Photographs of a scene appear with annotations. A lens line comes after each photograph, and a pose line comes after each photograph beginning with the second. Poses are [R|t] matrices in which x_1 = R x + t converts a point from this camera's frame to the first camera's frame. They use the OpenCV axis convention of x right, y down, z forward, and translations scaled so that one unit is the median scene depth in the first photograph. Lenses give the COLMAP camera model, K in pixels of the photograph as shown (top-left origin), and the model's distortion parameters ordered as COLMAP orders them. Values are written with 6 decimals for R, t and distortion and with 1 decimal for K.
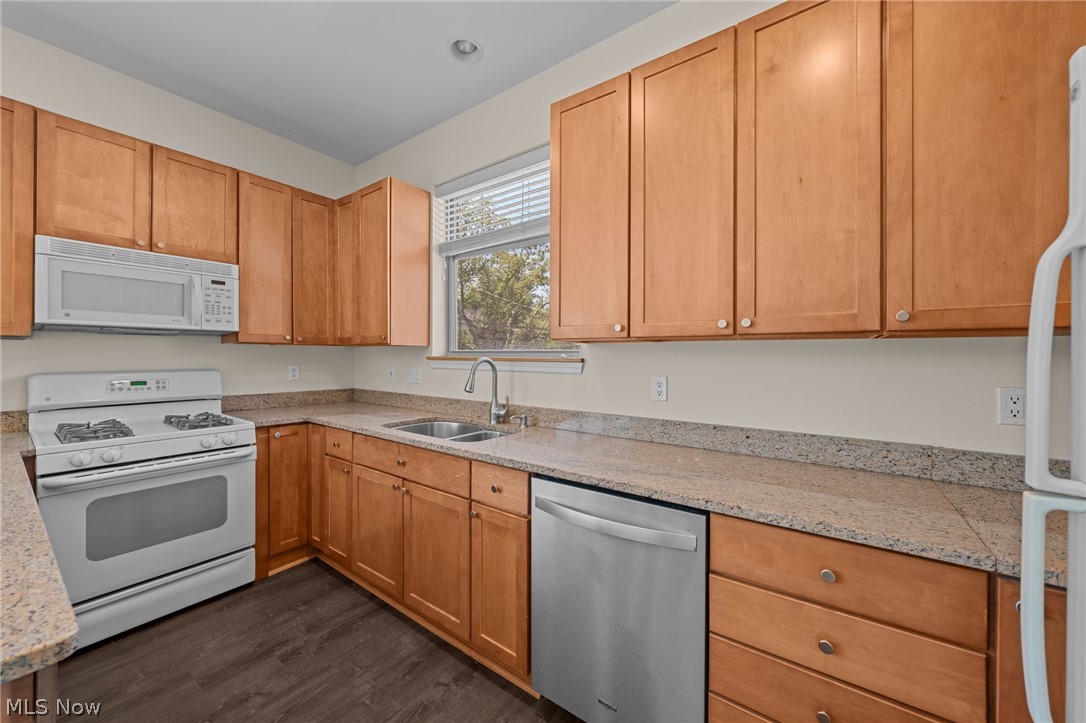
lens RADIAL K [[398.8, 0, 542.3], [0, 398.8, 355.3], [0, 0, 1]] dist [-0.000870, -0.000084]
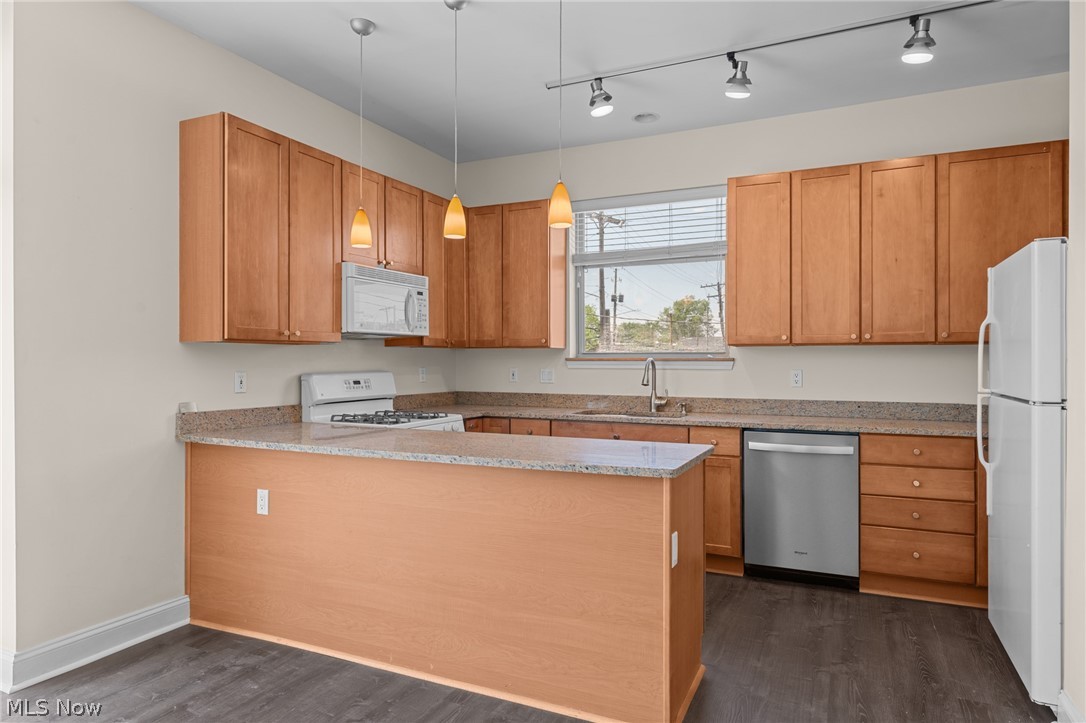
lens RADIAL K [[657.2, 0, 543.0], [0, 657.2, 361.5], [0, 0, 1]] dist [0.006785, 0.001129]
pose [[0.981560, -0.006421, 0.191048, -0.846978], [0.005719, 0.999975, 0.004225, 0.005620], [-0.191070, -0.003054, 0.981572, -0.923282]]
